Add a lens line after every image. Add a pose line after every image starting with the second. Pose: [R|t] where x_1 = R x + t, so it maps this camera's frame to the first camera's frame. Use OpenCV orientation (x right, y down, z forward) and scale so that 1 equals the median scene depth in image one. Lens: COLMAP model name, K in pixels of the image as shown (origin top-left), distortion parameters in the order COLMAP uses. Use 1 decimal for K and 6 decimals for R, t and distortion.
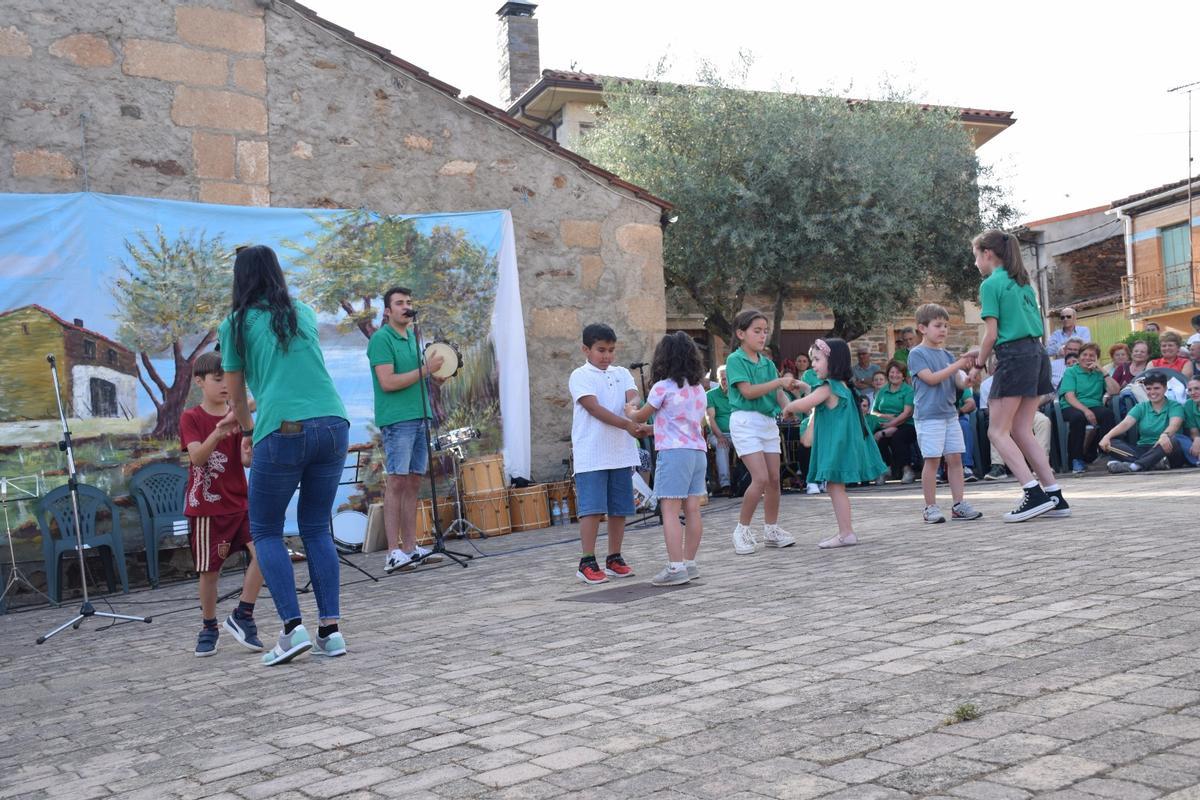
lens RADIAL K [[1233.8, 0, 584.6], [0, 1233.8, 389.4], [0, 0, 1]] dist [0.043192, 0.000000]
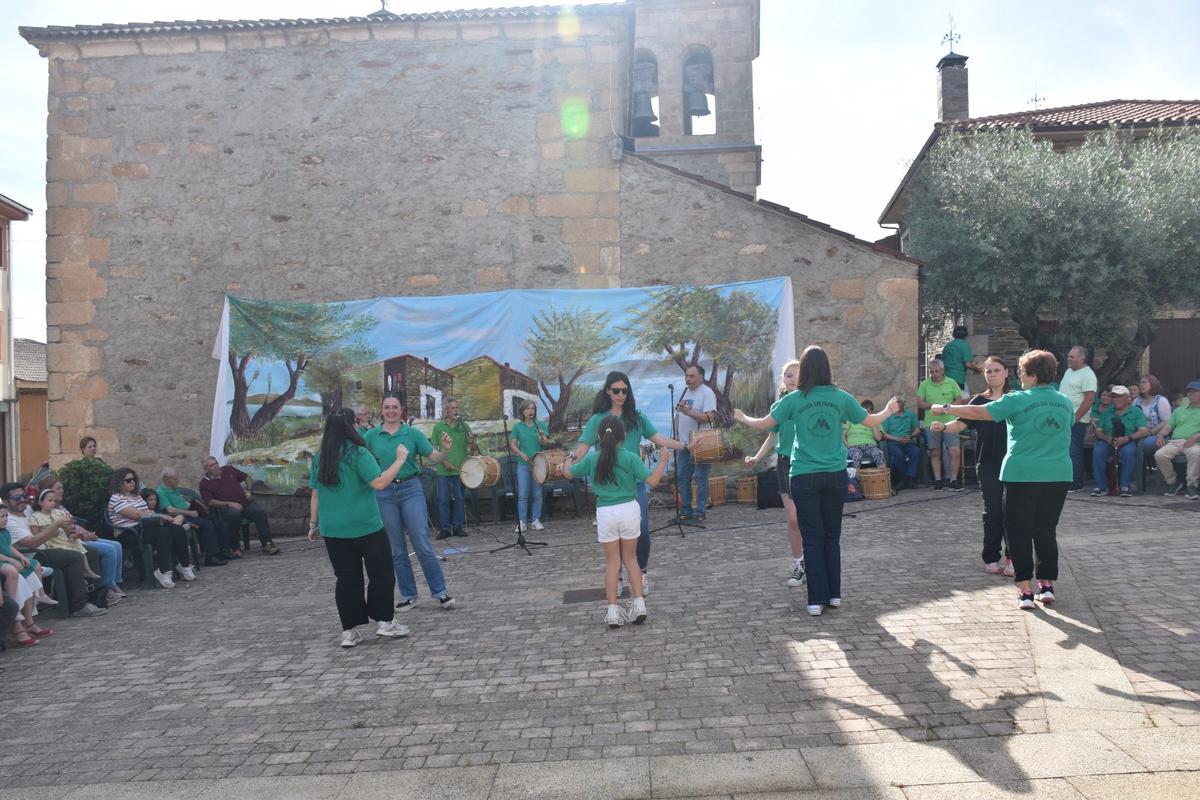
lens RADIAL K [[931.2, 0, 605.5], [0, 931.2, 397.4], [0, 0, 1]] dist [-0.142252, 0.108059]
pose [[0.840850, 0.050065, -0.538948, 0.376382], [0.004401, 0.995048, 0.099301, -0.123630], [0.541250, -0.085869, 0.836465, -0.023899]]
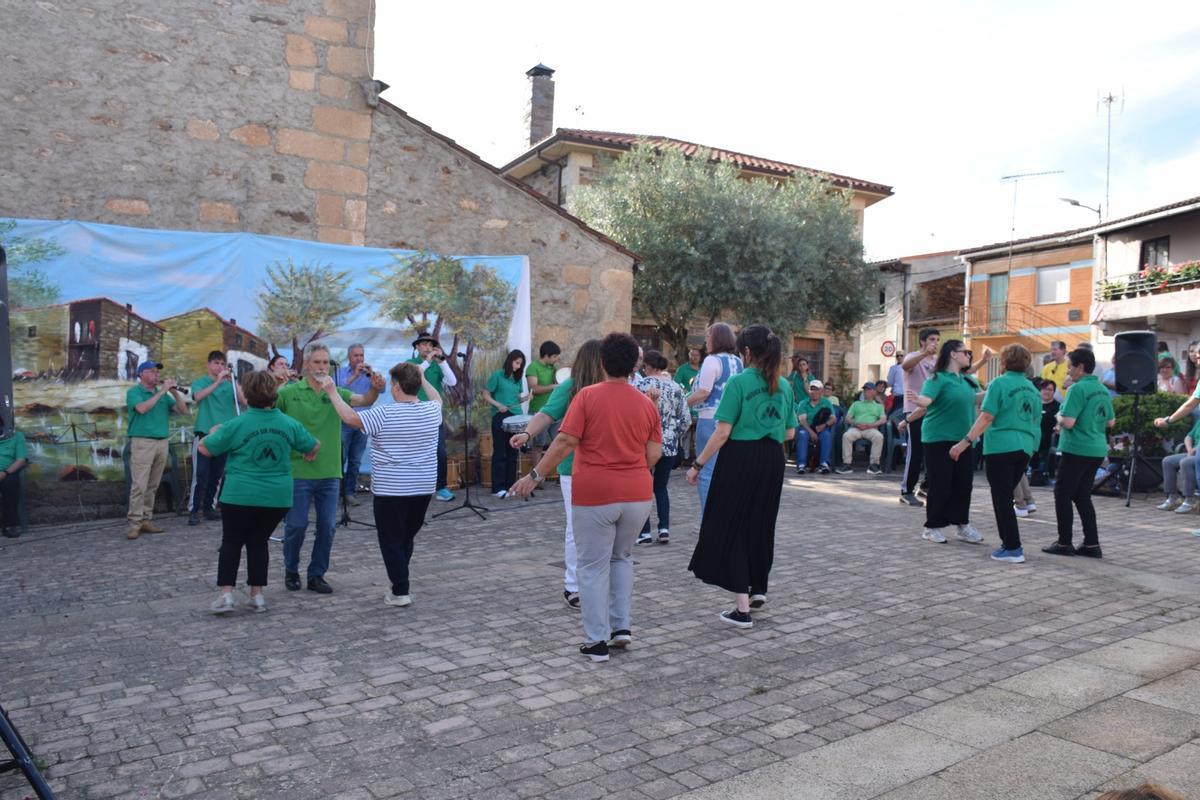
lens RADIAL K [[964.6, 0, 583.8], [0, 964.6, 383.3], [0, 0, 1]] dist [-0.094610, 0.057119]
pose [[0.995592, 0.089137, 0.029186, -0.017564], [-0.090638, 0.994367, 0.054947, -0.072216], [-0.024123, -0.057350, 0.998063, -0.127228]]
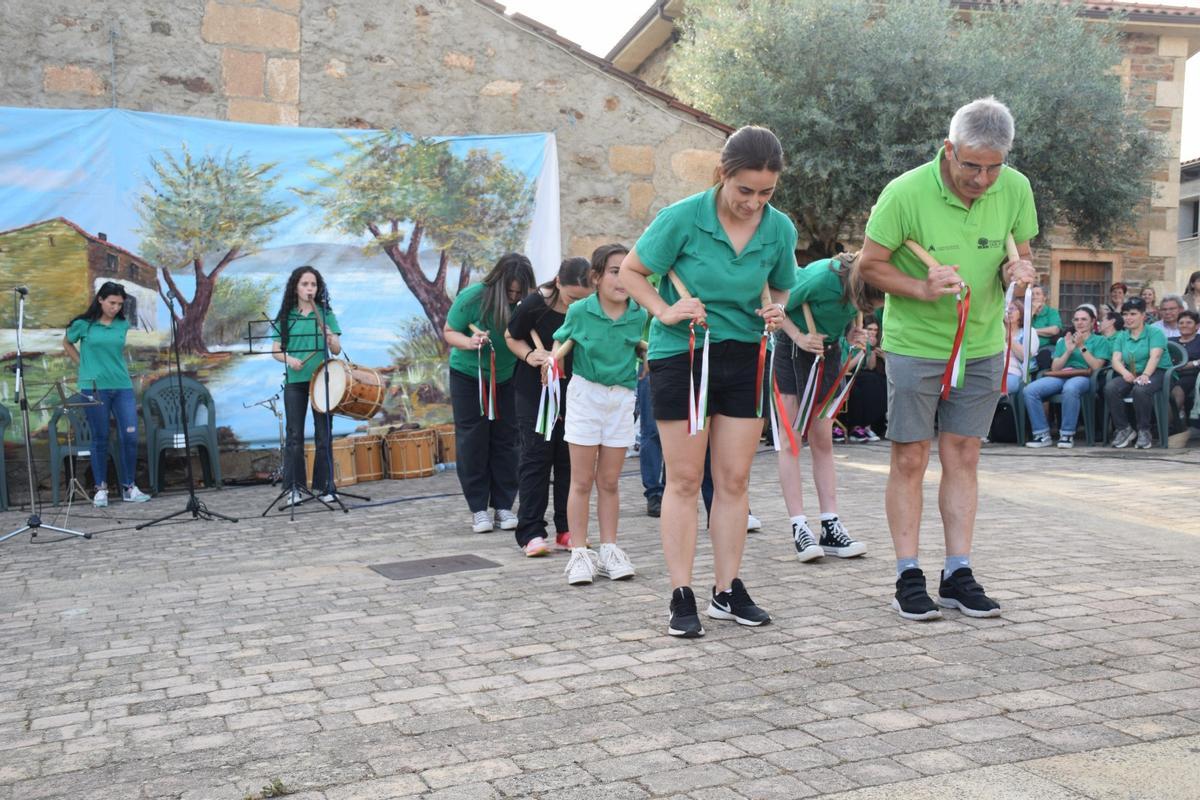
lens RADIAL K [[1233.8, 0, 579.5], [0, 1233.8, 400.2], [0, 0, 1]] dist [0.043192, 0.000000]
pose [[0.981199, 0.067508, -0.180810, 0.162959], [-0.051191, 0.994308, 0.093441, -0.031559], [0.186088, -0.082428, 0.979069, 0.040813]]
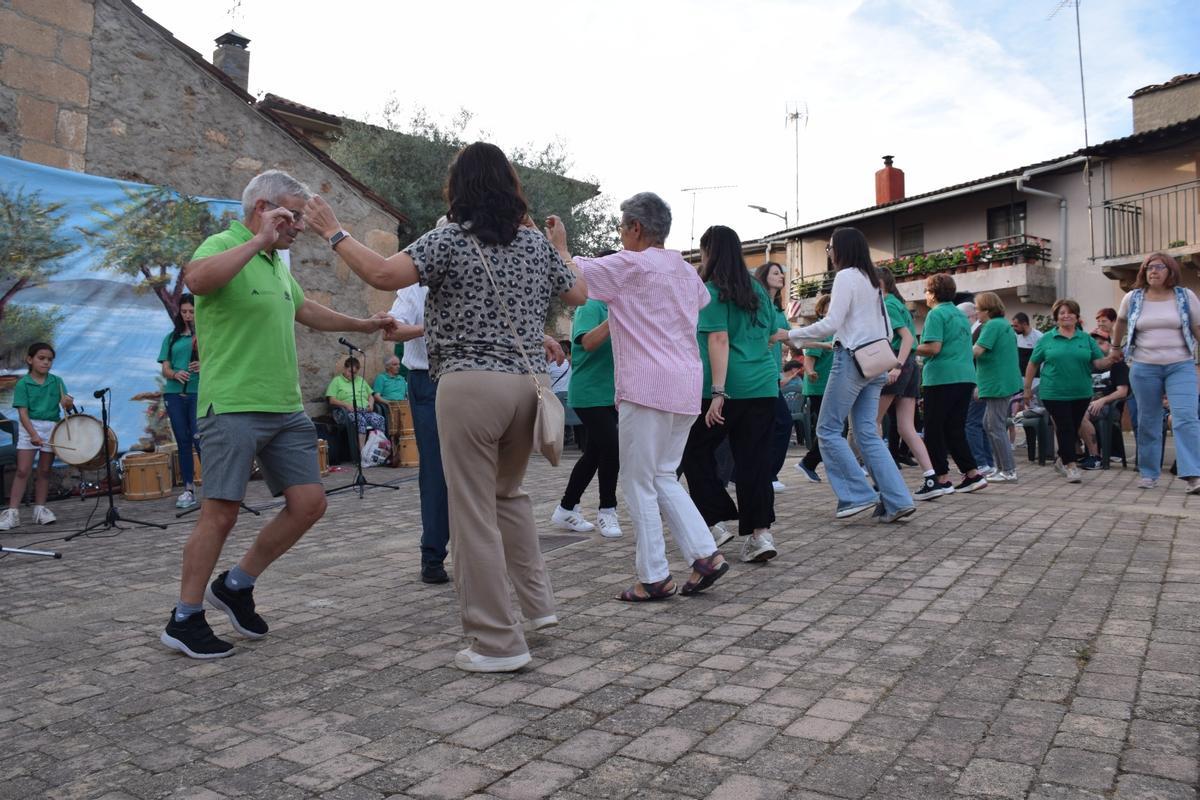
lens RADIAL K [[931.2, 0, 586.9], [0, 931.2, 398.8], [0, 0, 1]] dist [-0.142252, 0.108059]
pose [[0.913485, 0.074095, 0.400070, -0.146888], [-0.087052, 0.996101, 0.014285, 0.002794], [-0.397452, -0.047876, 0.916373, 0.077603]]
